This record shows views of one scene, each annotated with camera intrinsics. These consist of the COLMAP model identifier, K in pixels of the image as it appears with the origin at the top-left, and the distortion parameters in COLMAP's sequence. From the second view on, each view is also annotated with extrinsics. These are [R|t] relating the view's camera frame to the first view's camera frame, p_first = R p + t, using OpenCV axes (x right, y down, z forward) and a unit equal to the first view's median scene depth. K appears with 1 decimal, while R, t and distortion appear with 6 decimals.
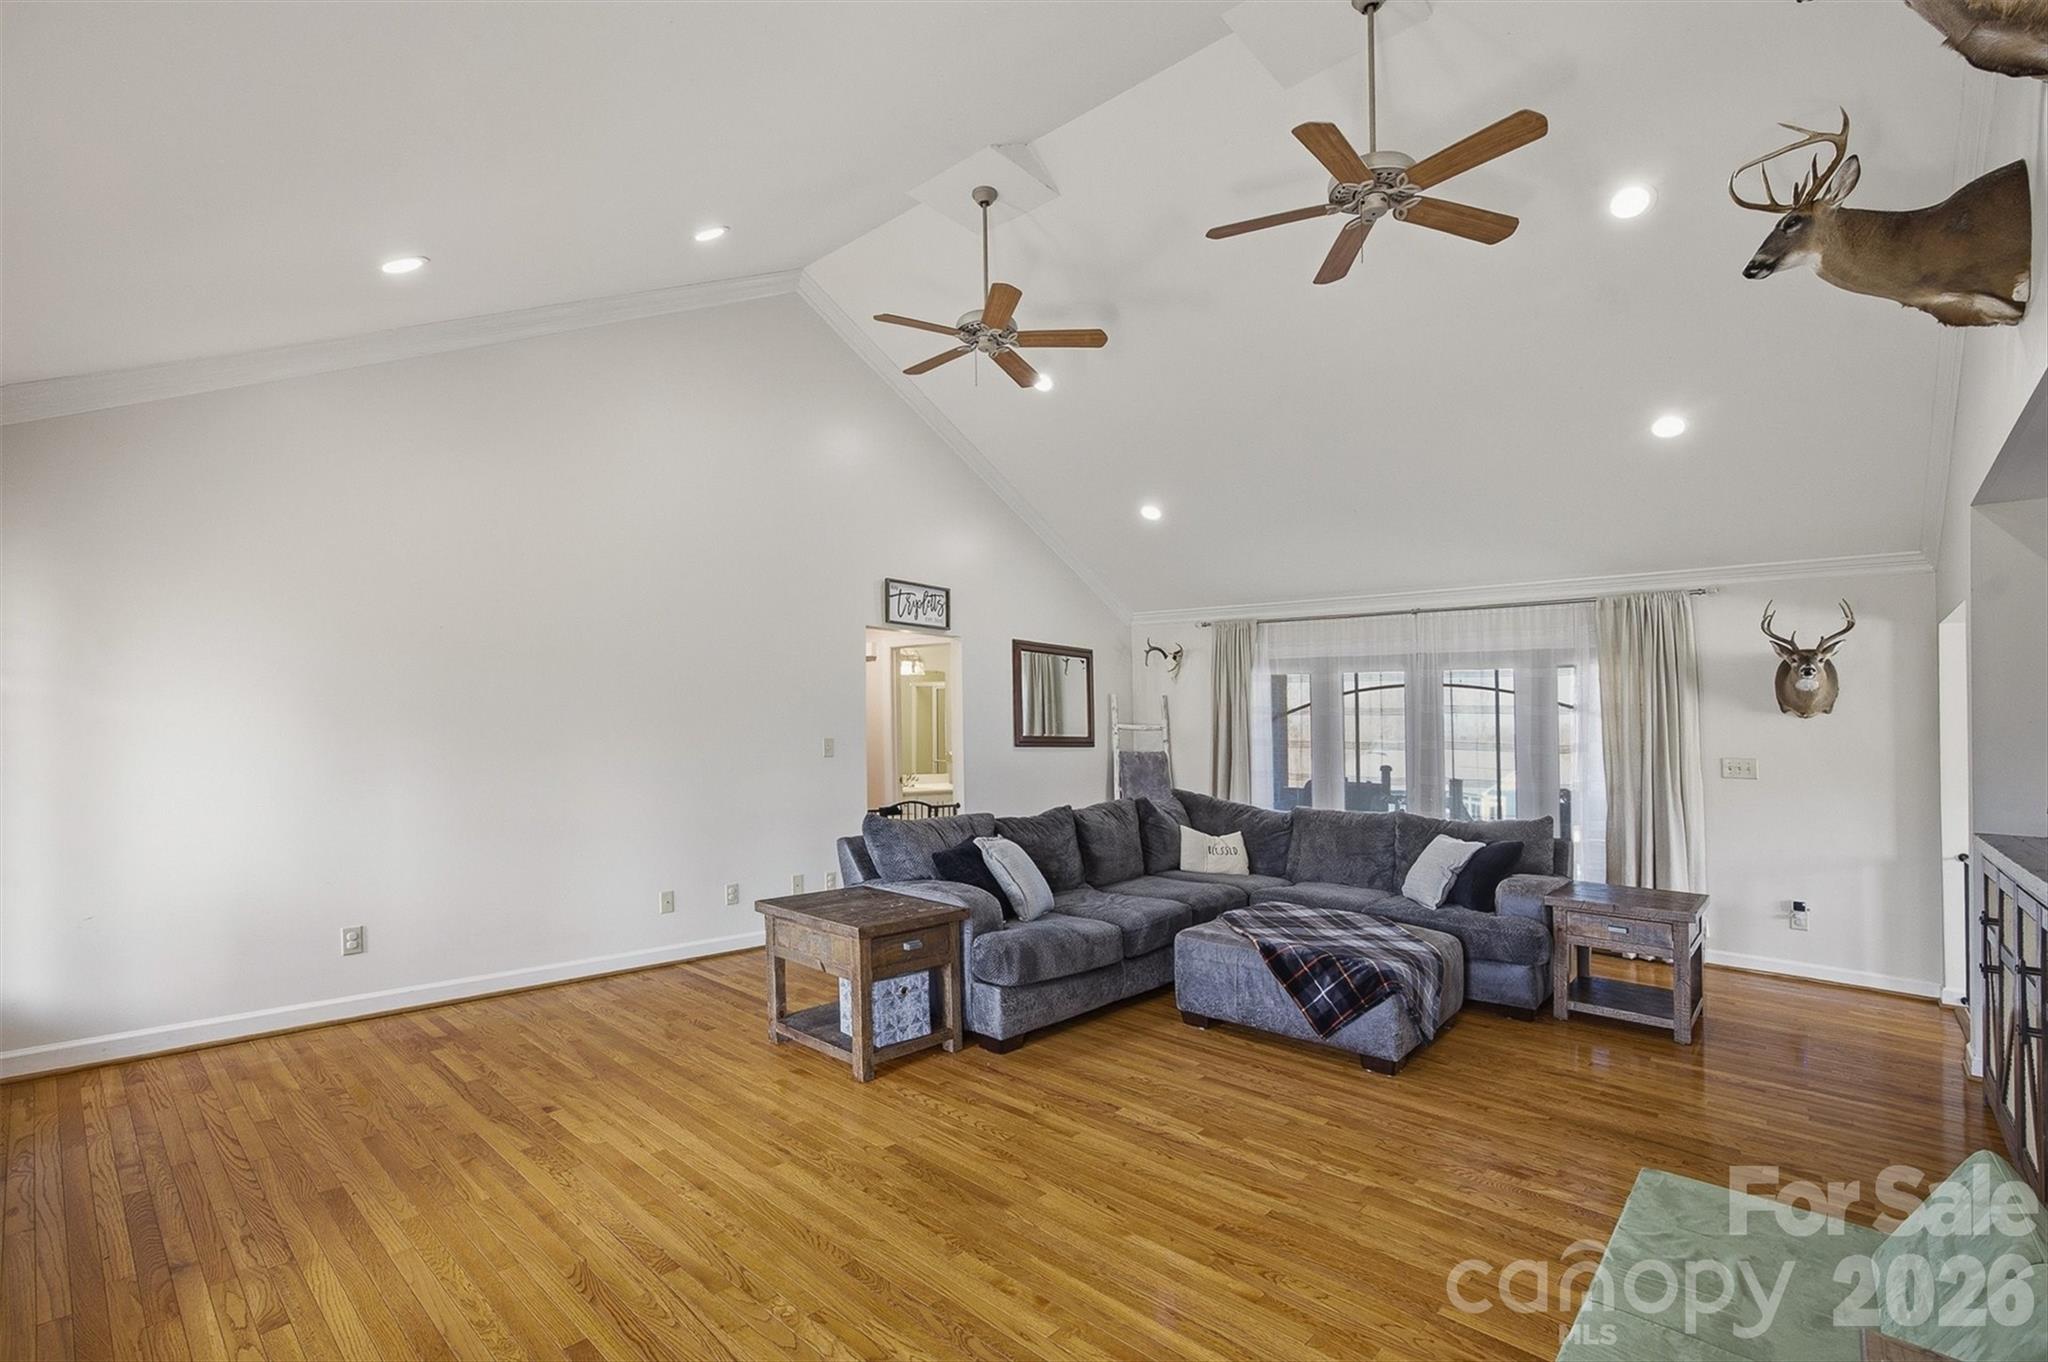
lens RADIAL K [[898.6, 0, 1016.9], [0, 898.6, 691.3], [0, 0, 1]] dist [-0.030080, 0.015789]
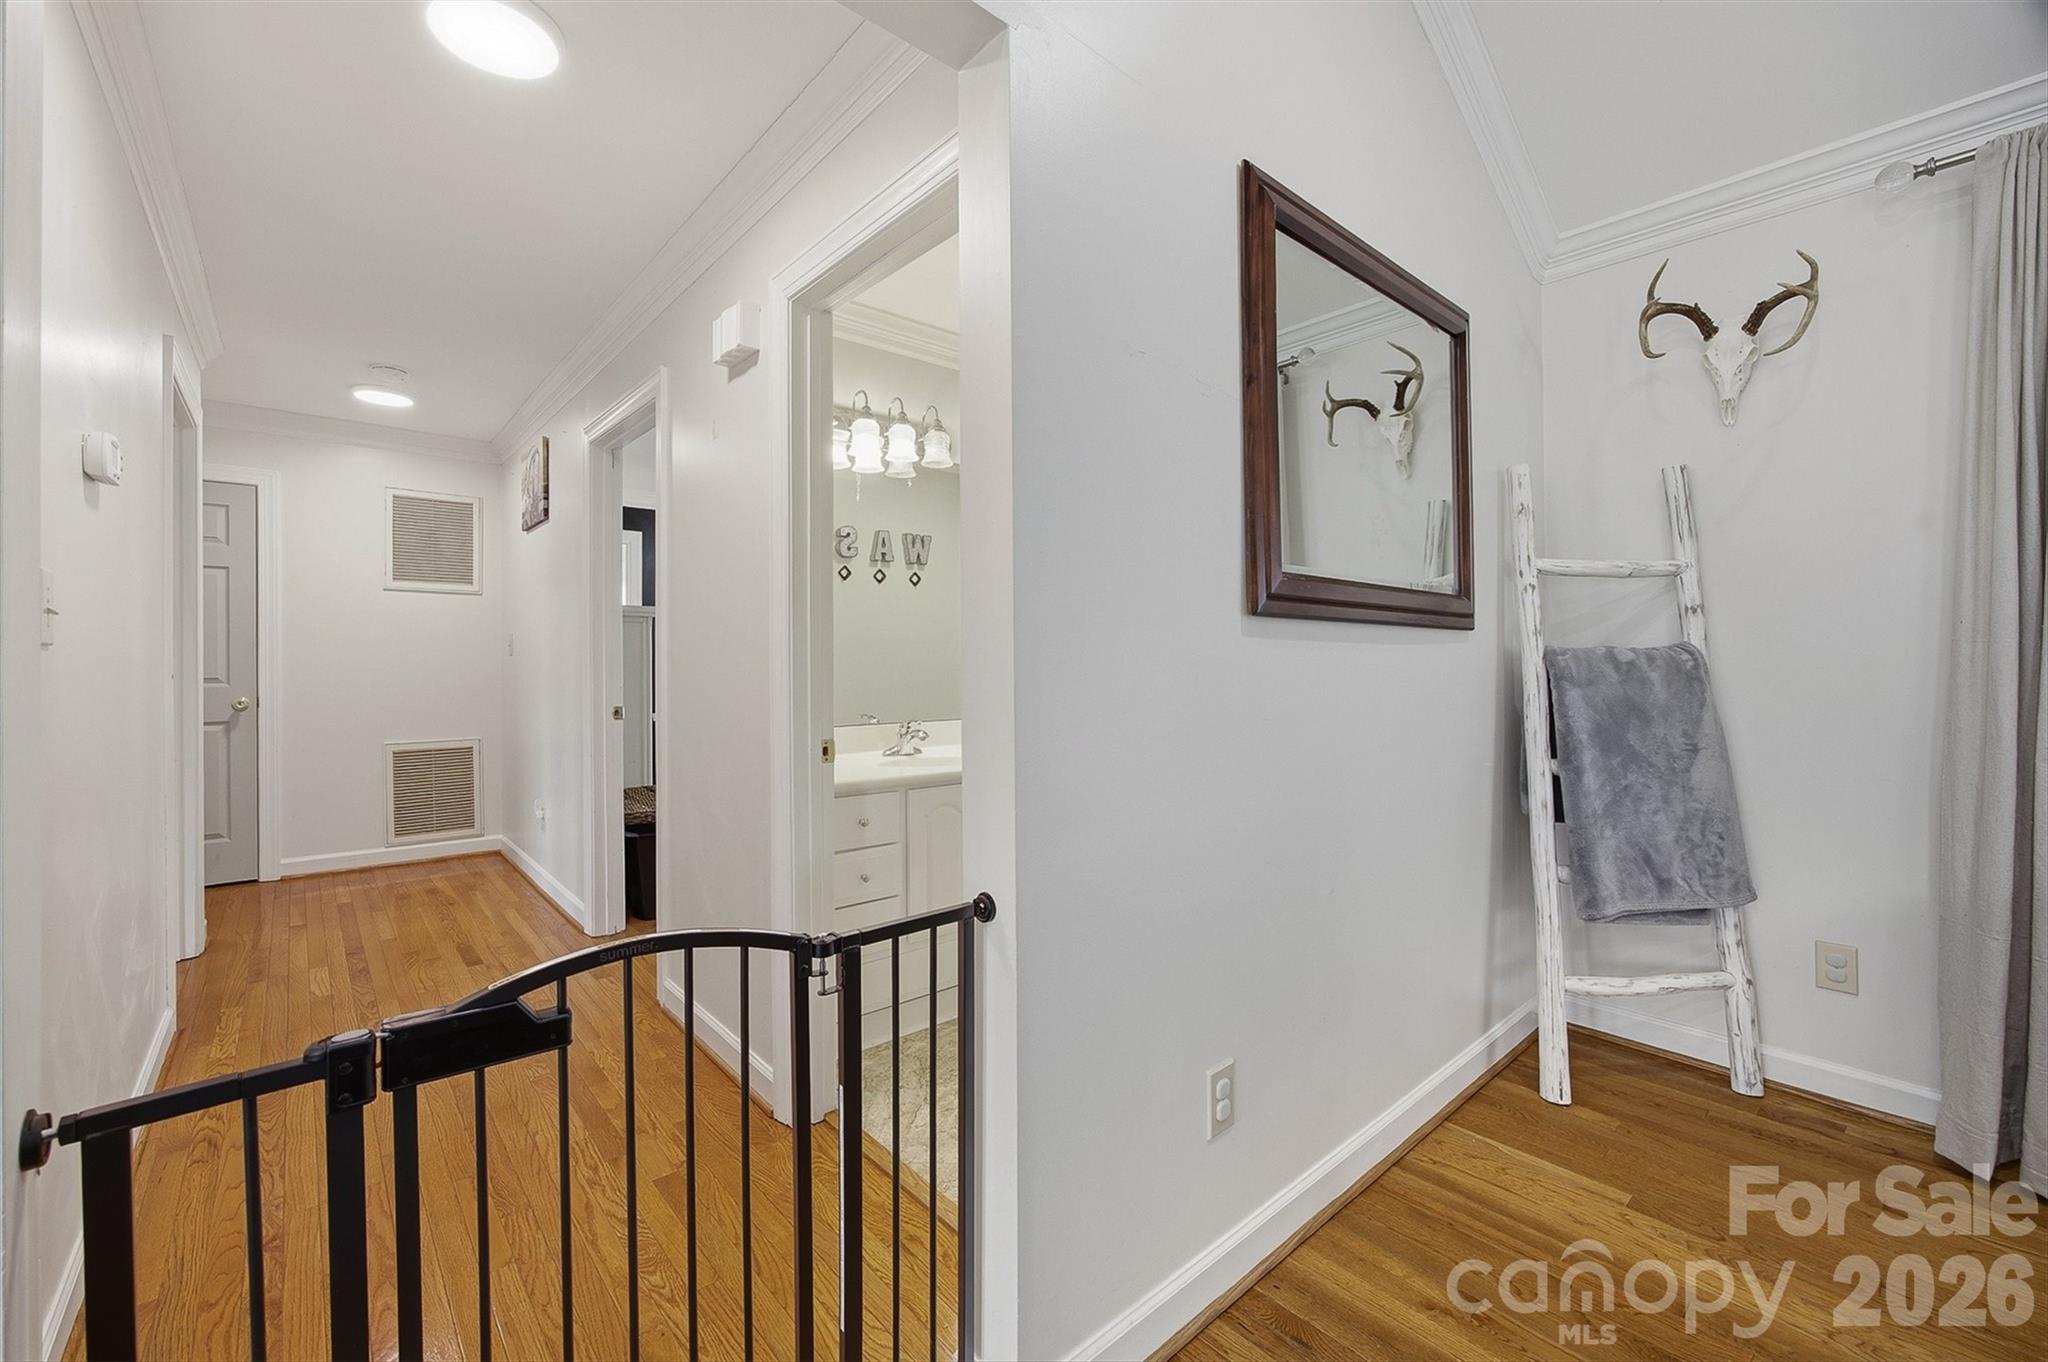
lens RADIAL K [[852.2, 0, 1024.0], [0, 852.2, 681.0], [0, 0, 1]] dist [-0.000249, 0.000015]
pose [[0.992297, -0.015526, -0.122908, -0.041279], [0.023532, 0.997675, 0.063964, 0.076402], [0.121629, -0.066364, 0.990355, 0.930346]]
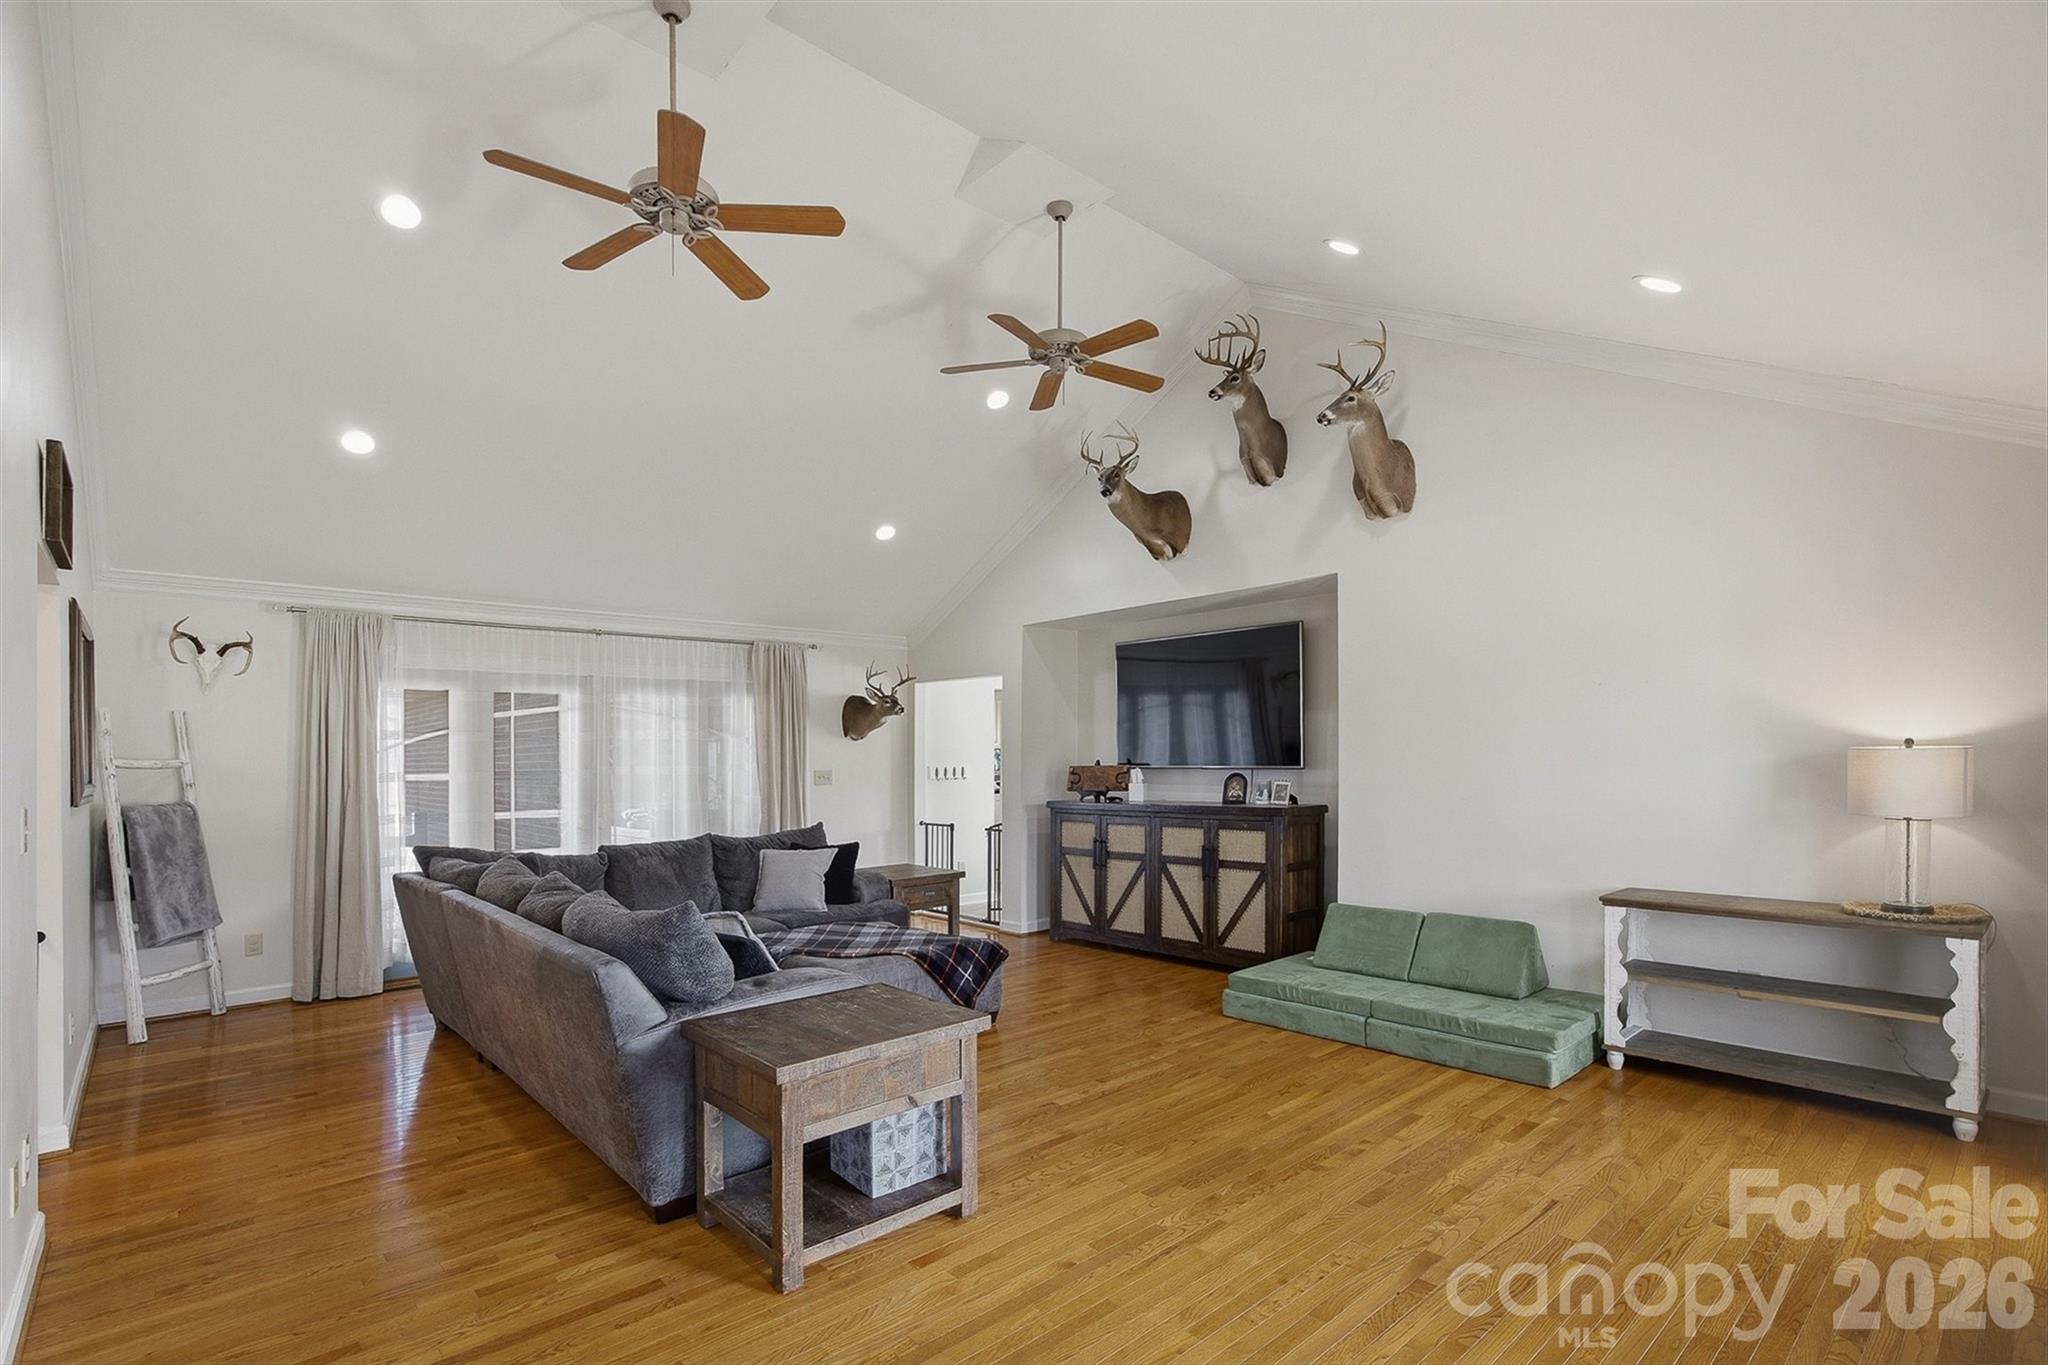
lens RADIAL K [[947.5, 0, 1020.4], [0, 947.5, 696.7], [0, 0, 1]] dist [-0.010799, 0.000325]
pose [[0.123288, 0.037594, 0.991659, -0.564456], [-0.023459, 0.999113, -0.034960, 0.005314], [-0.992094, -0.018953, 0.124061, 0.481069]]
